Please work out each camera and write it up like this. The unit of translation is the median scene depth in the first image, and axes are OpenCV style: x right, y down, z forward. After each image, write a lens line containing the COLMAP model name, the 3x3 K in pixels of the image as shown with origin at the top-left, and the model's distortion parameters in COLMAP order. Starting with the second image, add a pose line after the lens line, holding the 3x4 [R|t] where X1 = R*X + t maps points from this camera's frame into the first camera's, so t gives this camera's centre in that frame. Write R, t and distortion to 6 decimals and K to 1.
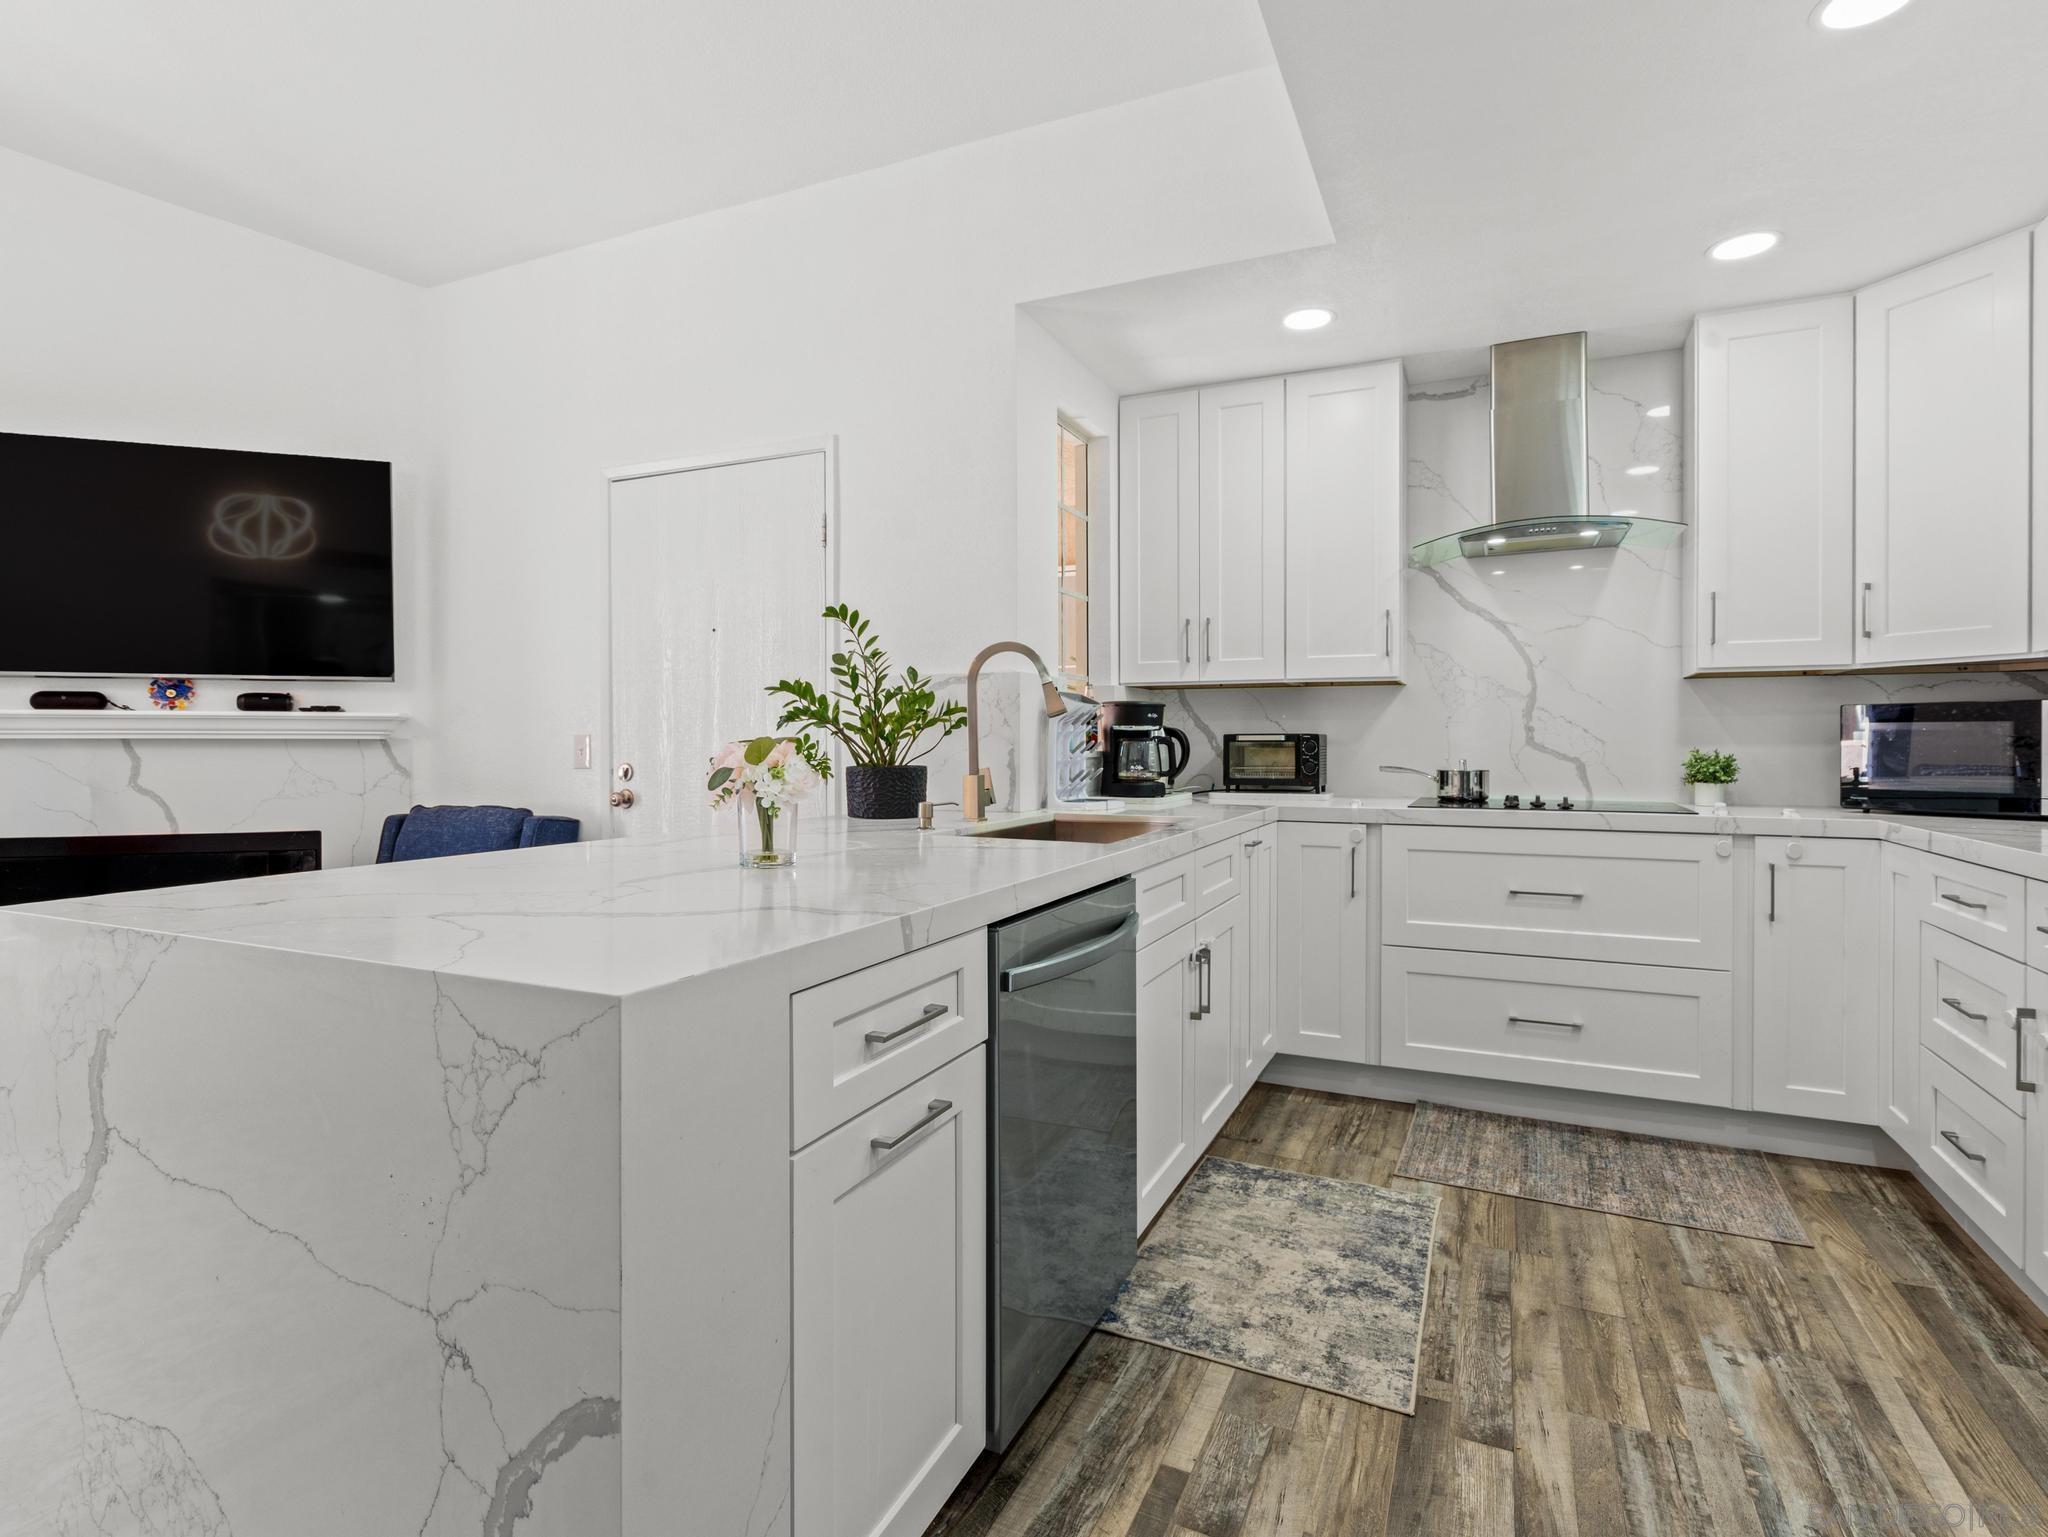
lens RADIAL K [[1047.1, 0, 1028.7], [0, 1047.1, 742.4], [0, 0, 1]] dist [0.002719, 0.000303]
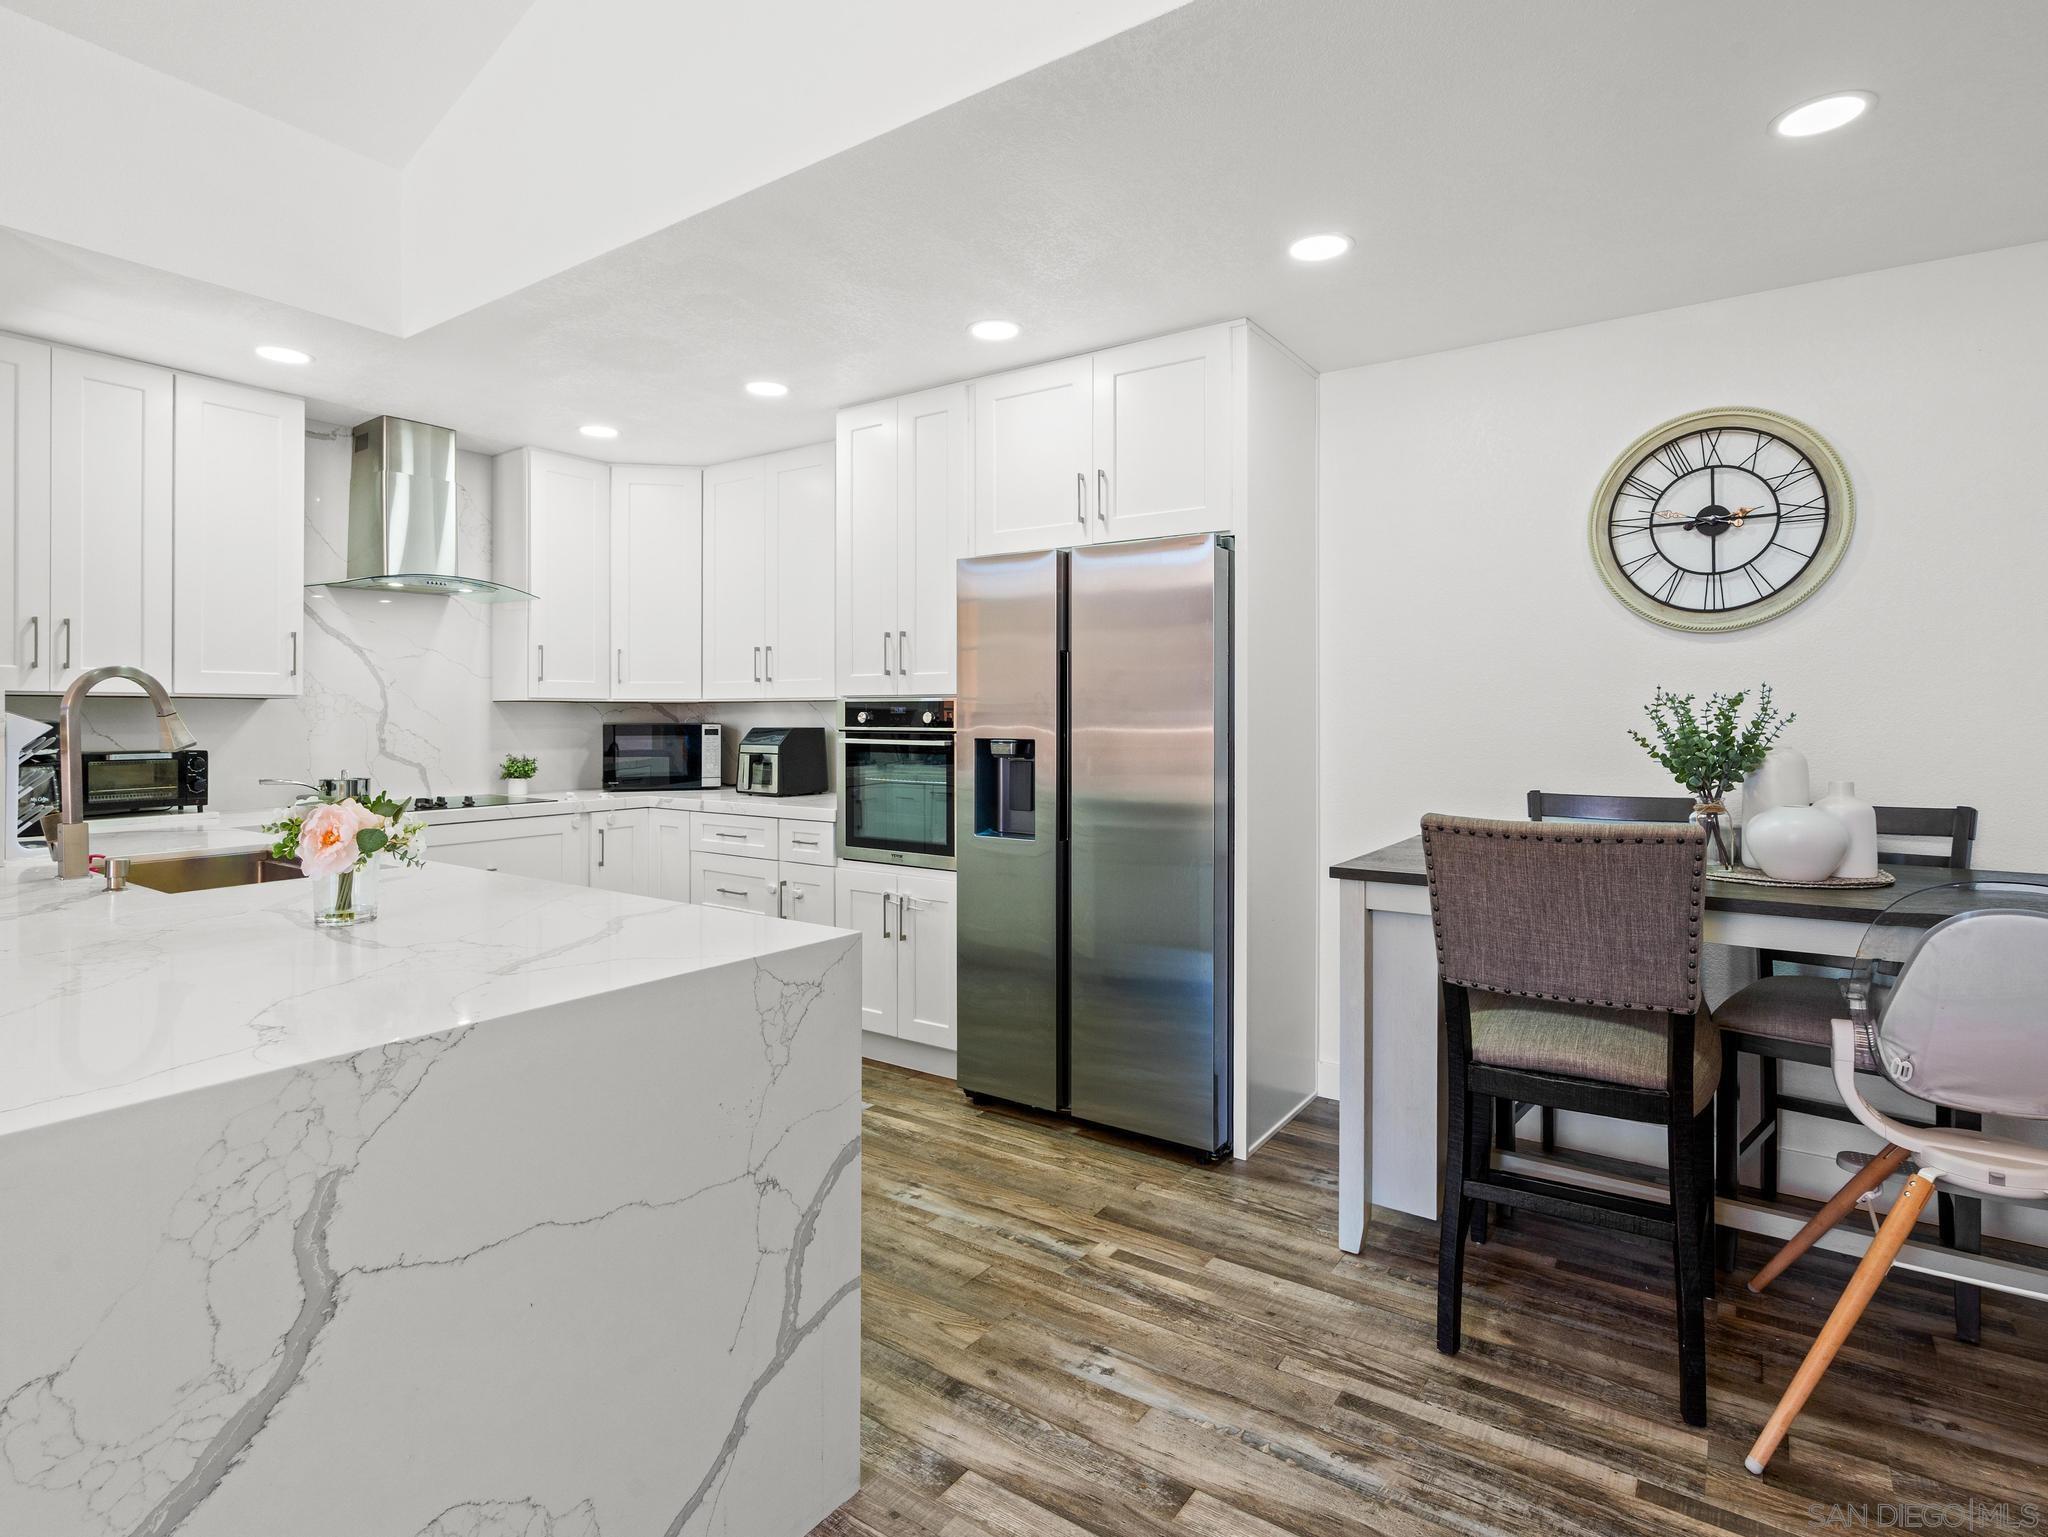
lens RADIAL K [[1038.1, 0, 1026.3], [0, 1038.1, 715.6], [0, 0, 1]] dist [0.002218, 0.000647]
pose [[0.179520, 0.001335, 0.983754, -0.570119], [-0.000315, 0.999999, -0.001300, -0.041706], [-0.983754, -0.000076, 0.179520, 0.084213]]
